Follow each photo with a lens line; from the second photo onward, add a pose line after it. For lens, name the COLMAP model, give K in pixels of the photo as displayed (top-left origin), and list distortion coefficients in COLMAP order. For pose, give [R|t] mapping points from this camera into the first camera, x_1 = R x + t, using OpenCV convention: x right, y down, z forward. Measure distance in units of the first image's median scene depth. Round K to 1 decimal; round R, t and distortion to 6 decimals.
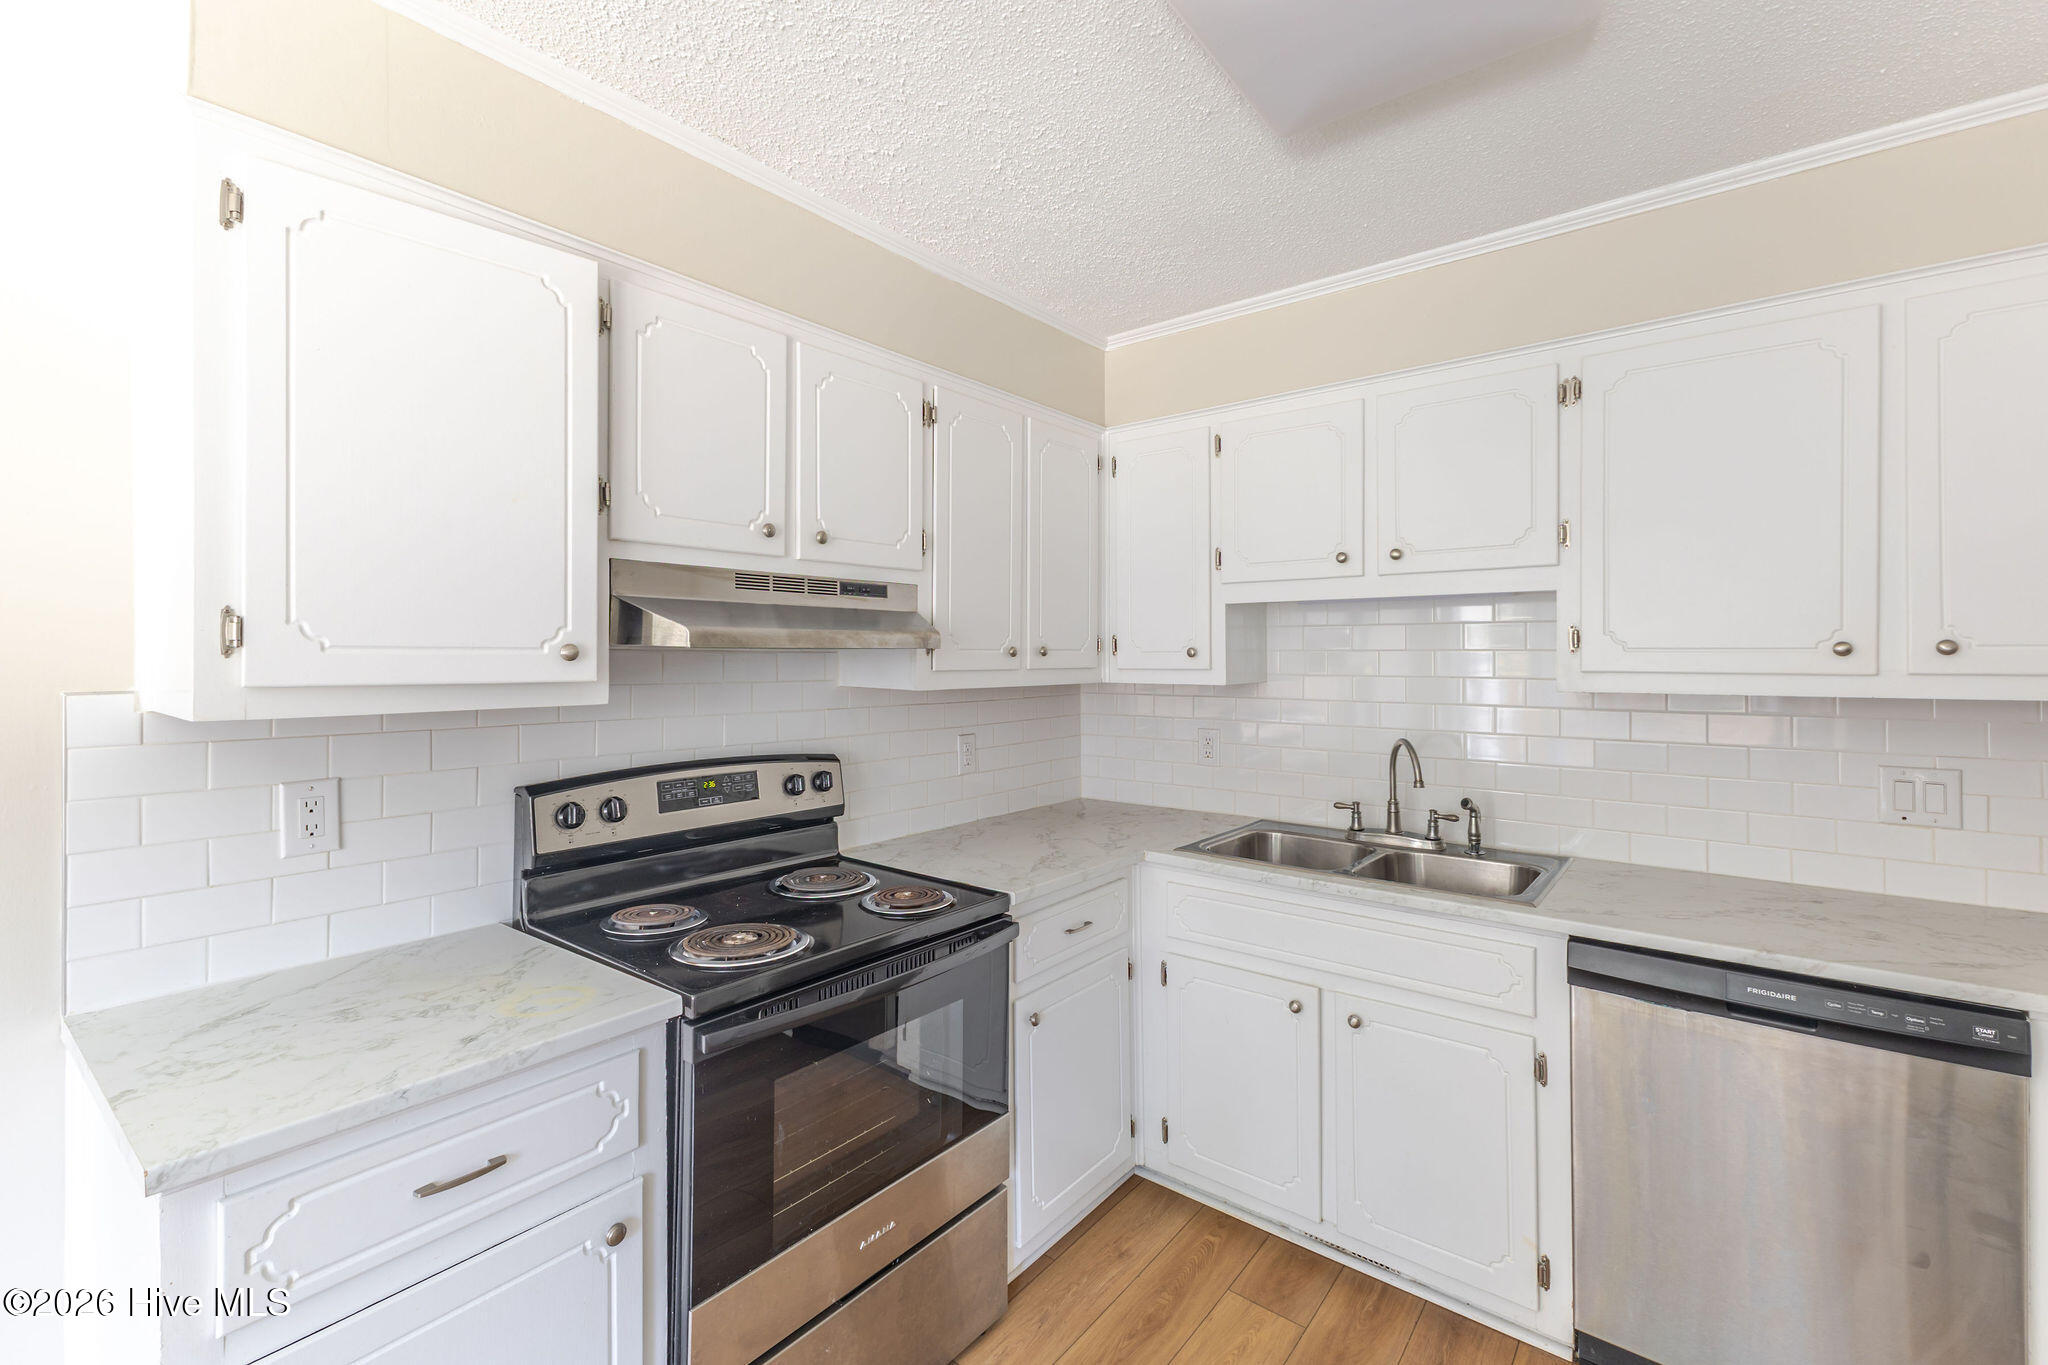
lens RADIAL K [[889.7, 0, 1023.4], [0, 889.7, 661.4], [0, 0, 1]] dist [0.014975, -0.004024]
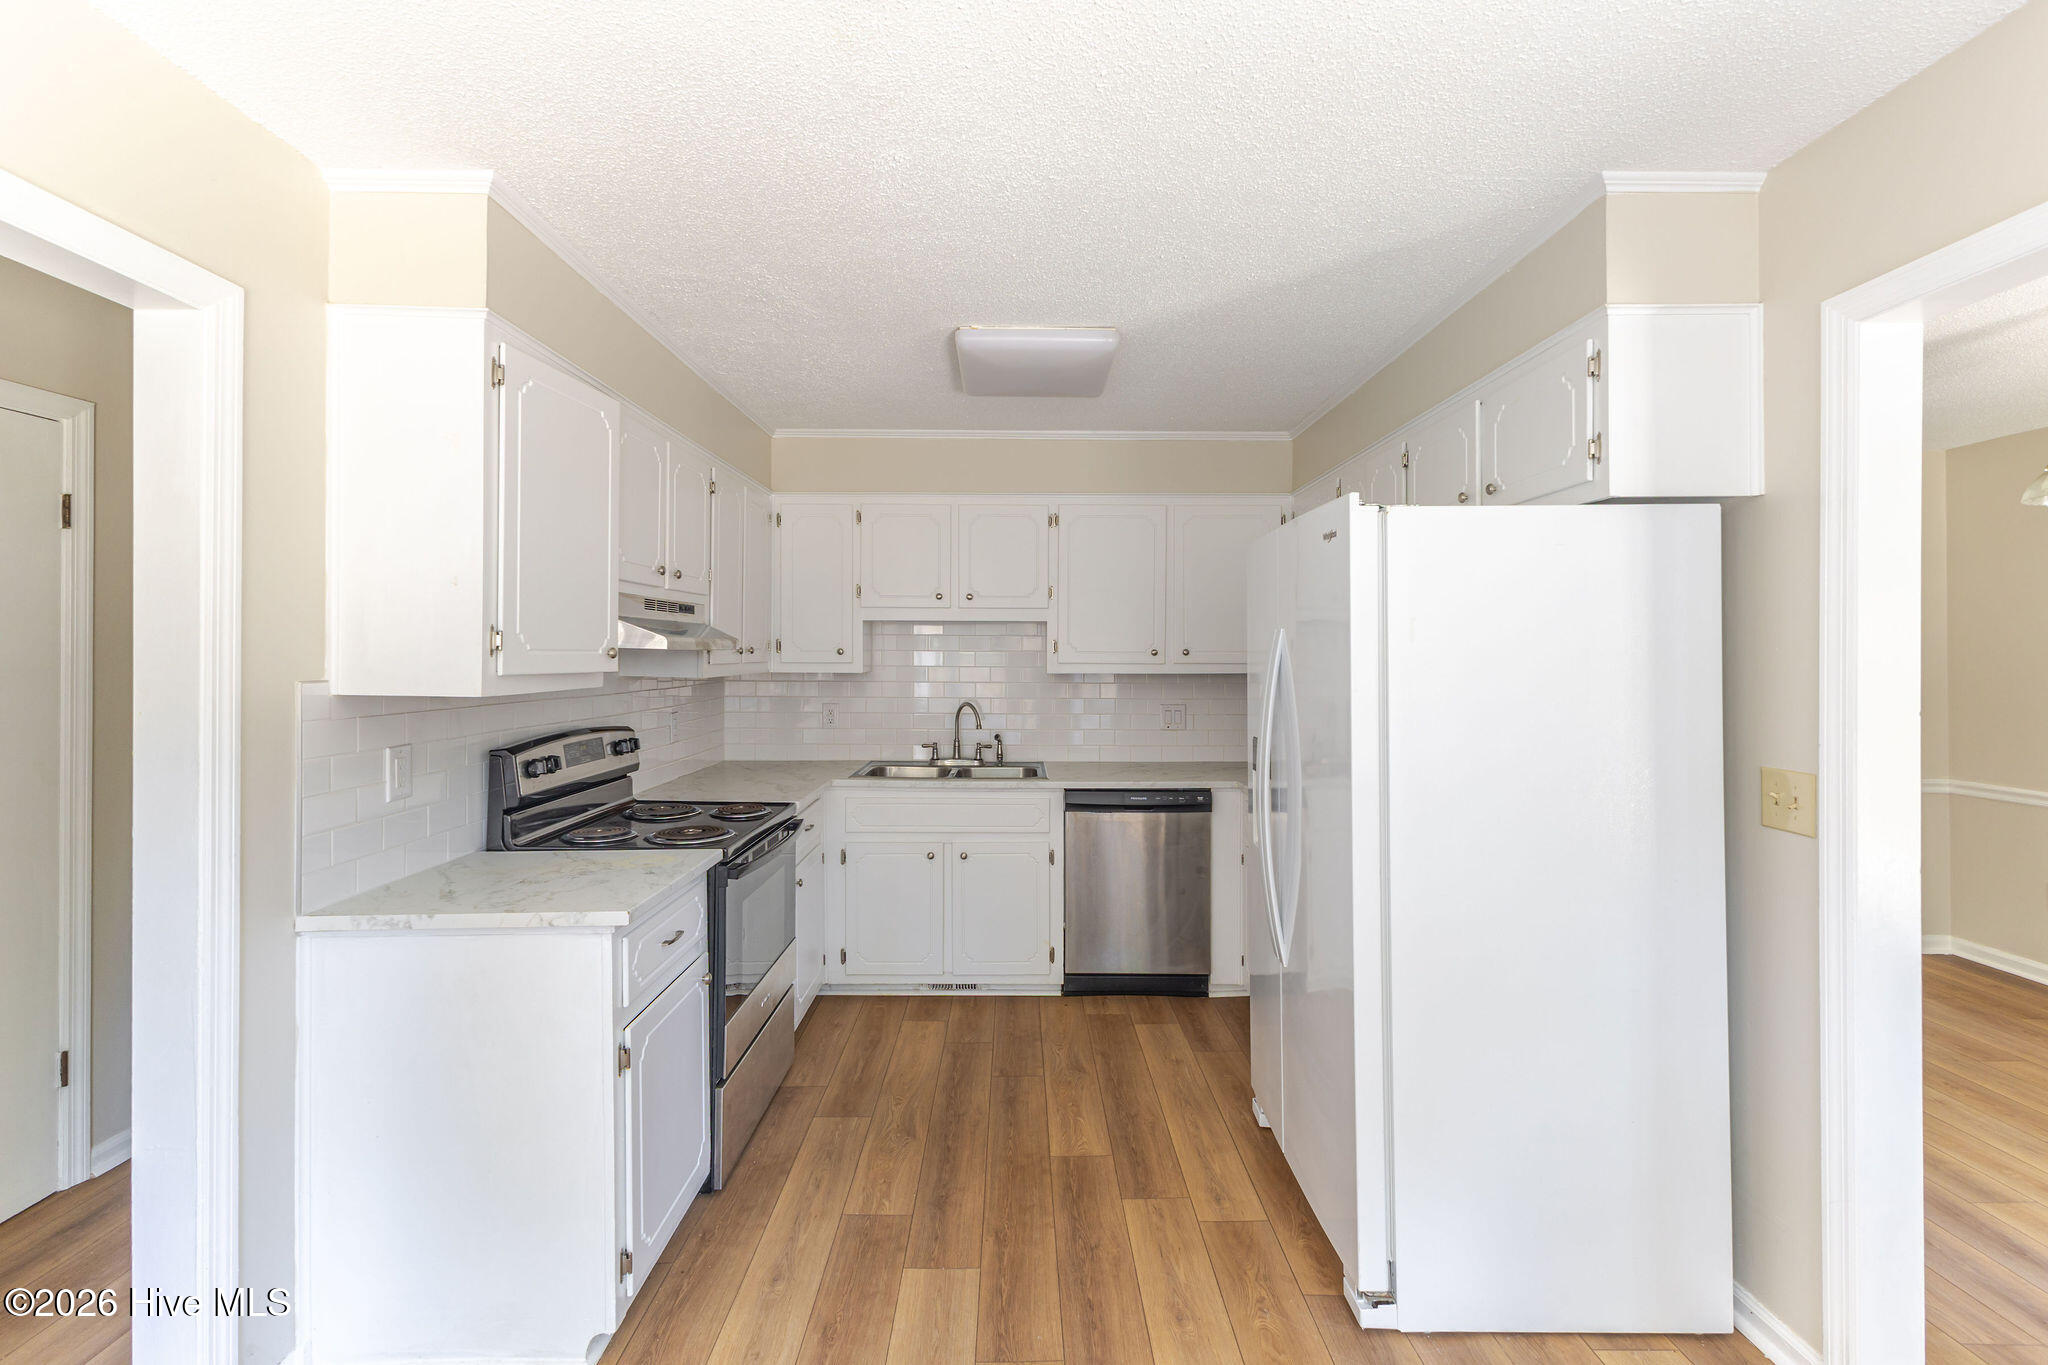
lens RADIAL K [[889.7, 0, 1026.1], [0, 889.7, 669.0], [0, 0, 1]] dist [0.014975, -0.004024]
pose [[0.776822, -0.008517, 0.629662, -0.640598], [-0.001041, 0.999890, 0.014809, -0.003911], [-0.629719, -0.012159, 0.776728, -0.463228]]
